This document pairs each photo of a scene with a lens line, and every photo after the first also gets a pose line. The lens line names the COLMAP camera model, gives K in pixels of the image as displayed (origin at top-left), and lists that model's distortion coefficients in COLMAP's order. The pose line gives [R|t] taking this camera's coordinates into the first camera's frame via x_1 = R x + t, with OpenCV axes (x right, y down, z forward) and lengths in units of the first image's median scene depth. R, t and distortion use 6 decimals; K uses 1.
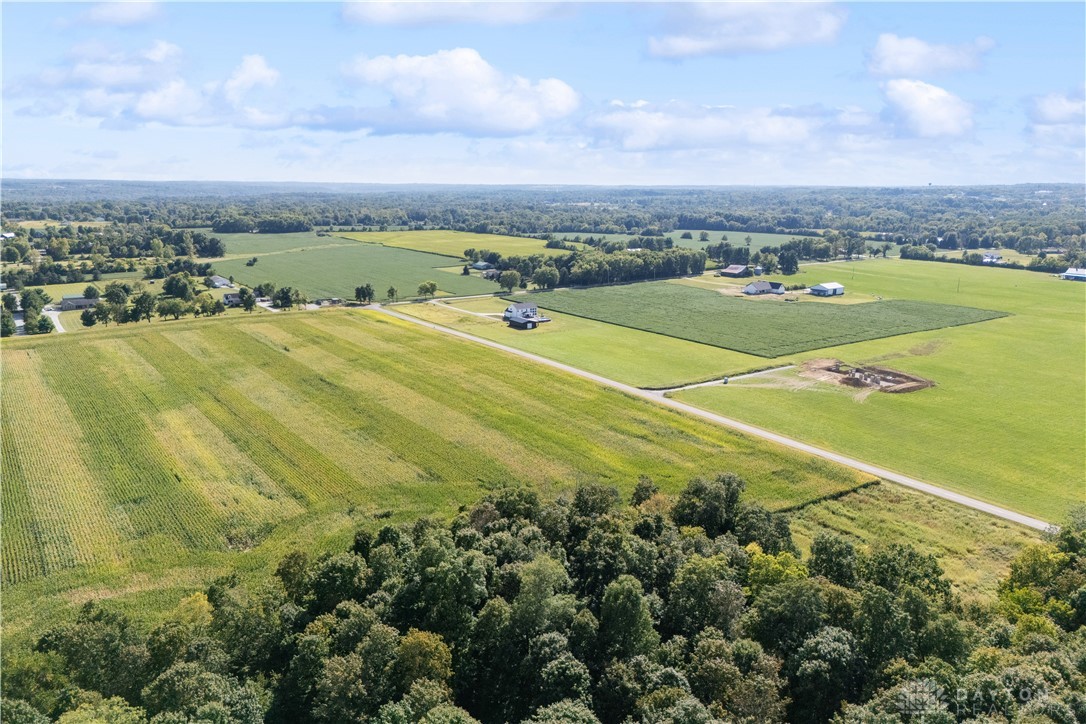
lens RADIAL K [[789.2, 0, 555.7], [0, 789.2, 363.4], [0, 0, 1]] dist [0.094895, -0.117487]
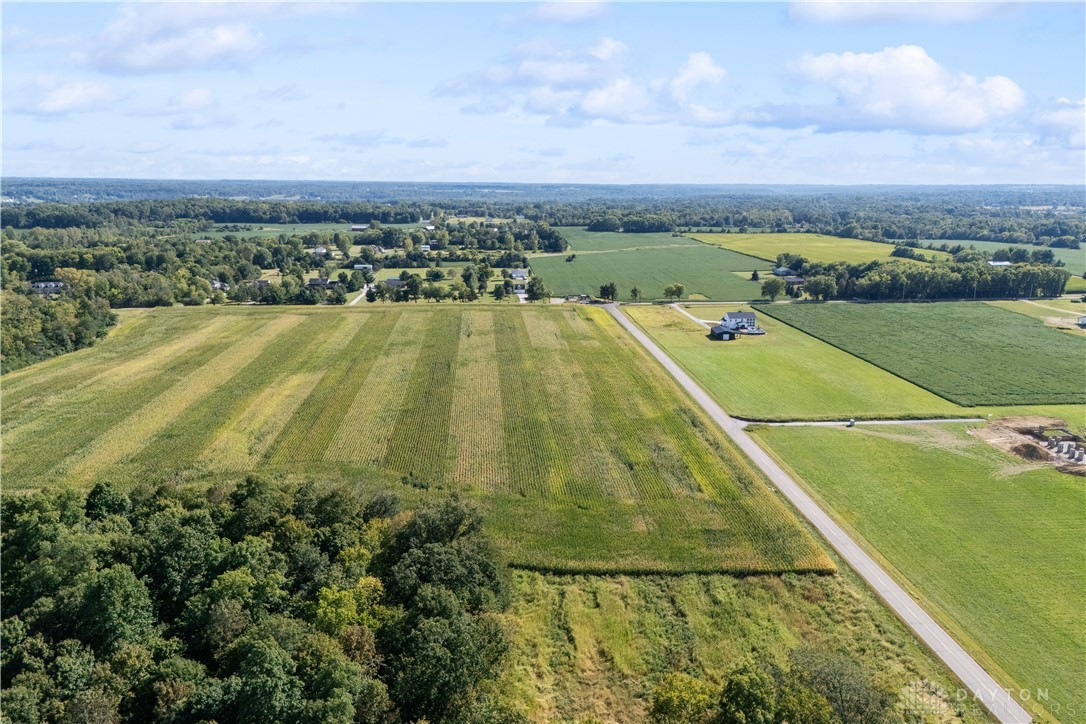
lens RADIAL K [[789.2, 0, 555.7], [0, 789.2, 363.4], [0, 0, 1]] dist [0.094895, -0.117487]
pose [[0.857739, 0.114799, -0.501103, 0.274240], [-0.115869, 0.992838, 0.029119, -0.021614], [0.500857, 0.033086, 0.864897, 0.099769]]
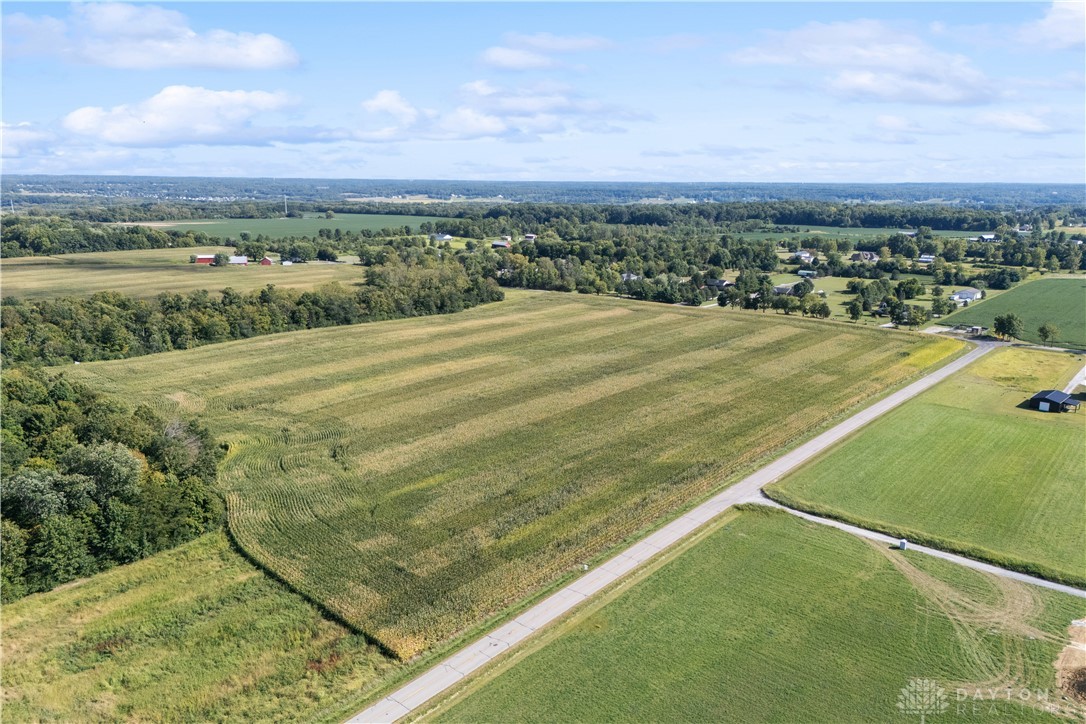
lens RADIAL K [[796.0, 0, 564.2], [0, 796.0, 361.6], [0, 0, 1]] dist [0.040878, 0.001731]
pose [[0.237391, 0.211836, -0.948035, 0.500203], [-0.221662, 0.961999, 0.159451, -0.103449], [0.945786, 0.172291, 0.275326, 0.464593]]
